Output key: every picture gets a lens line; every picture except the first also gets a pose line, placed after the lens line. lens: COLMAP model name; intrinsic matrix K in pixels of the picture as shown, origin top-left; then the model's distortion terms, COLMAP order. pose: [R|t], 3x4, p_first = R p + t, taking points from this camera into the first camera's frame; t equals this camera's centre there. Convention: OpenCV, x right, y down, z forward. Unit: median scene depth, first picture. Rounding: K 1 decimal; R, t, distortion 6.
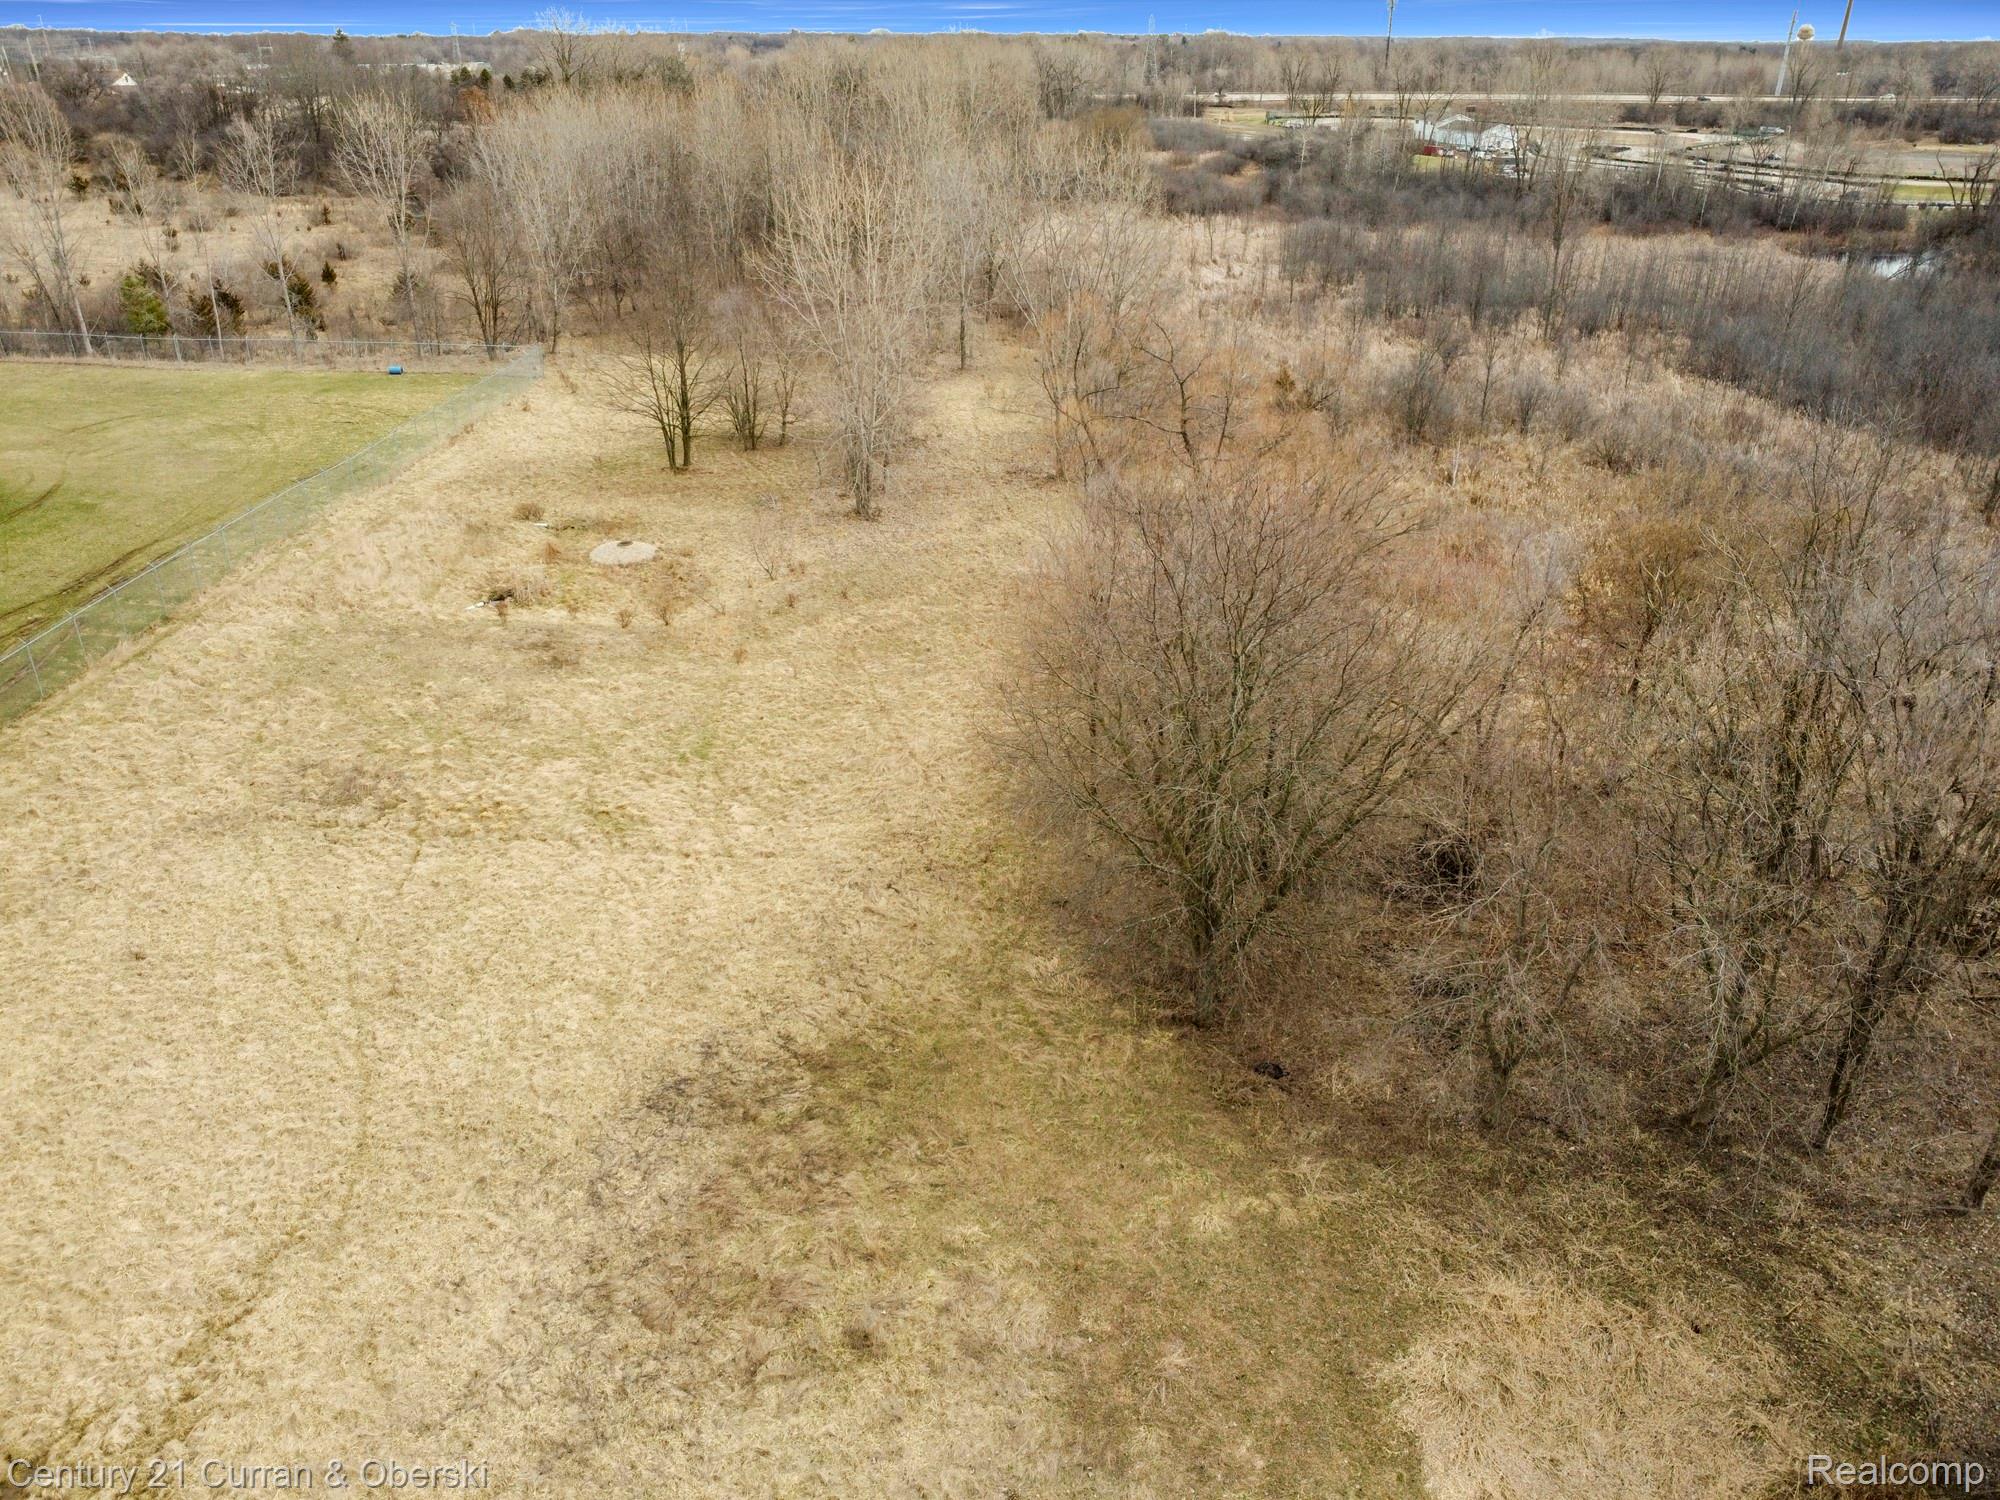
lens RADIAL K [[1448.6, 0, 1001.8], [0, 1448.6, 747.9], [0, 0, 1]] dist [-0.022901, -0.013851]
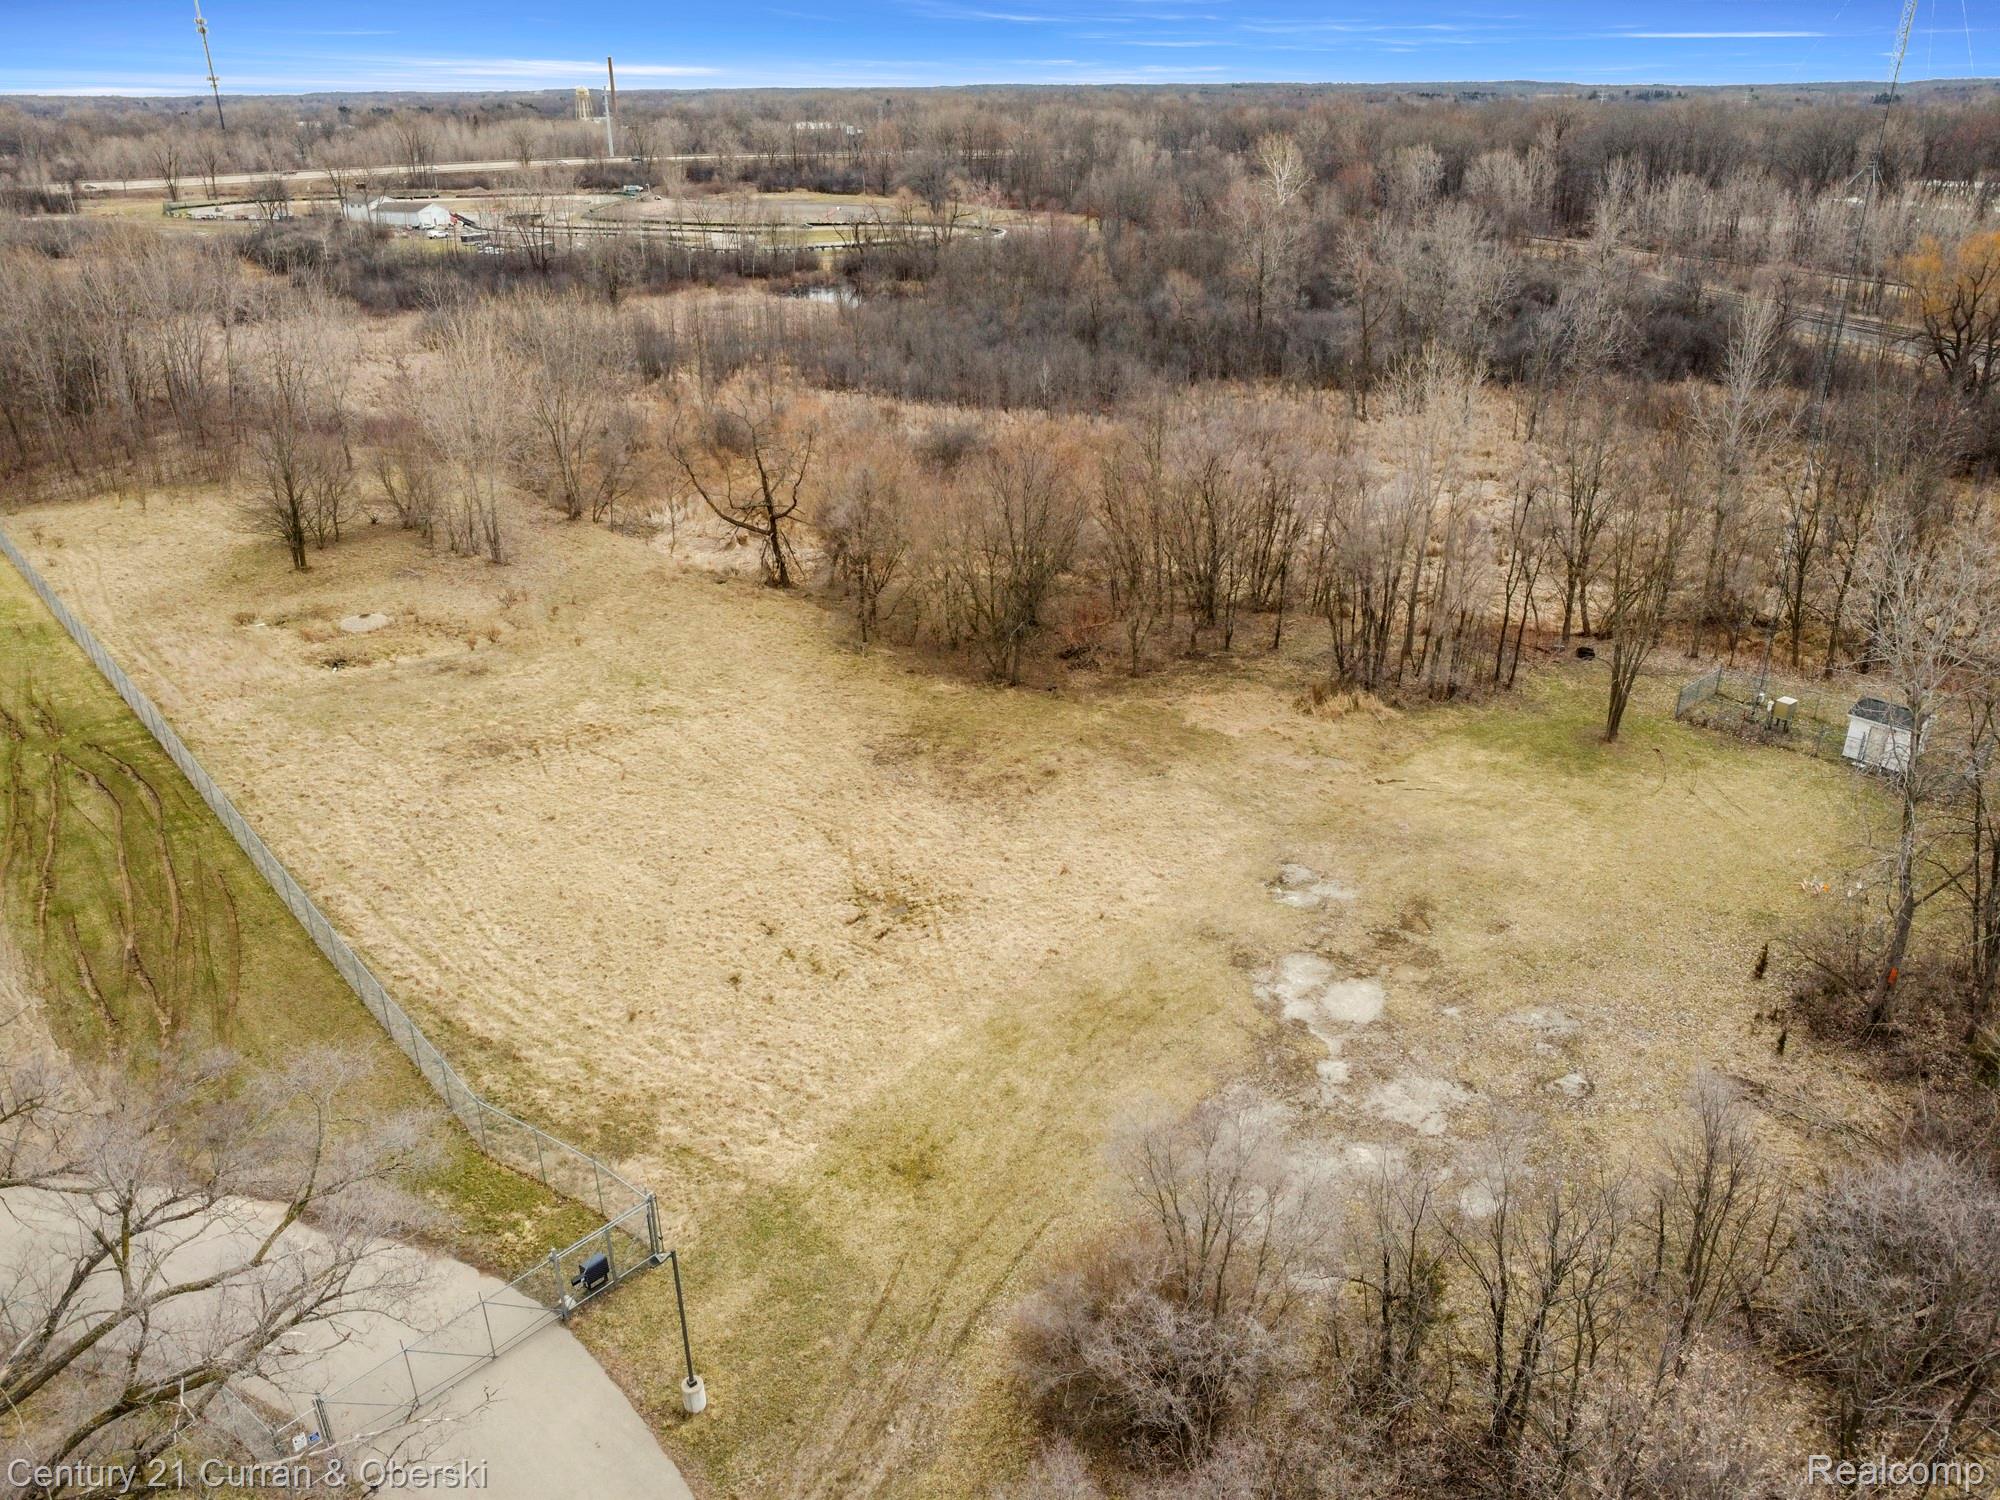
lens RADIAL K [[1448.6, 0, 1001.8], [0, 1448.6, 747.9], [0, 0, 1]] dist [-0.022901, -0.013851]
pose [[0.730927, -0.289841, 0.617850, -0.696189], [0.308129, 0.947960, 0.080179, 0.050794], [-0.608936, 0.131772, 0.782197, -0.398907]]
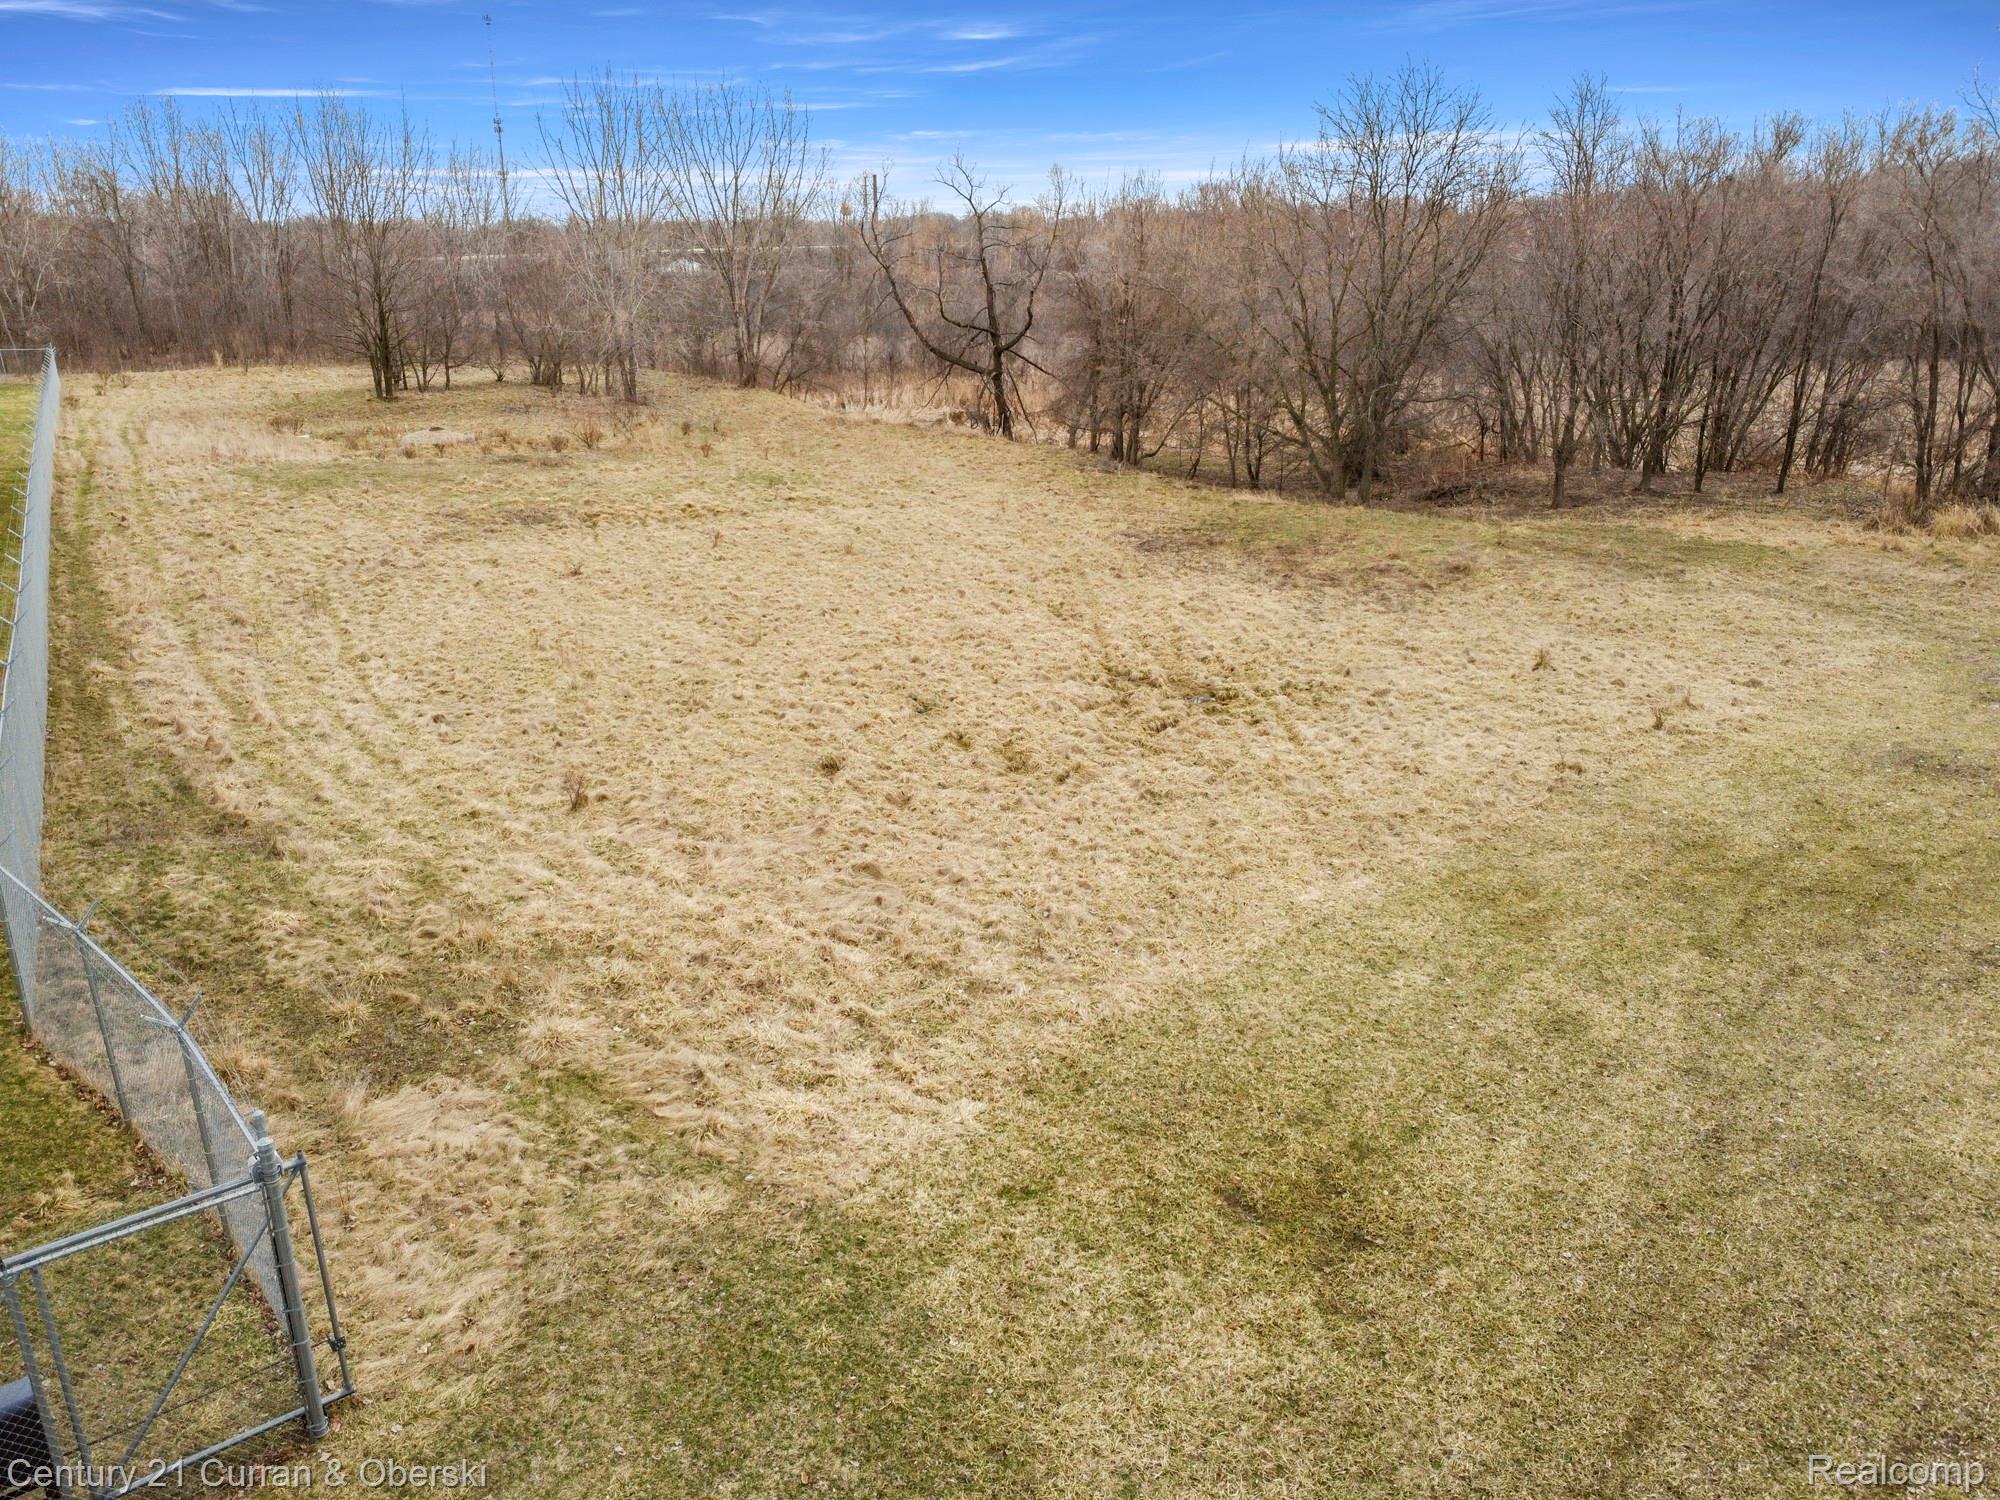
lens RADIAL K [[1448.6, 0, 1001.8], [0, 1448.6, 747.9], [0, 0, 1]] dist [-0.022901, -0.013851]
pose [[0.830955, -0.187291, 0.523867, -0.498384], [0.247453, 0.967783, -0.046510, 0.211363], [-0.498279, 0.168280, 0.850529, 0.008624]]
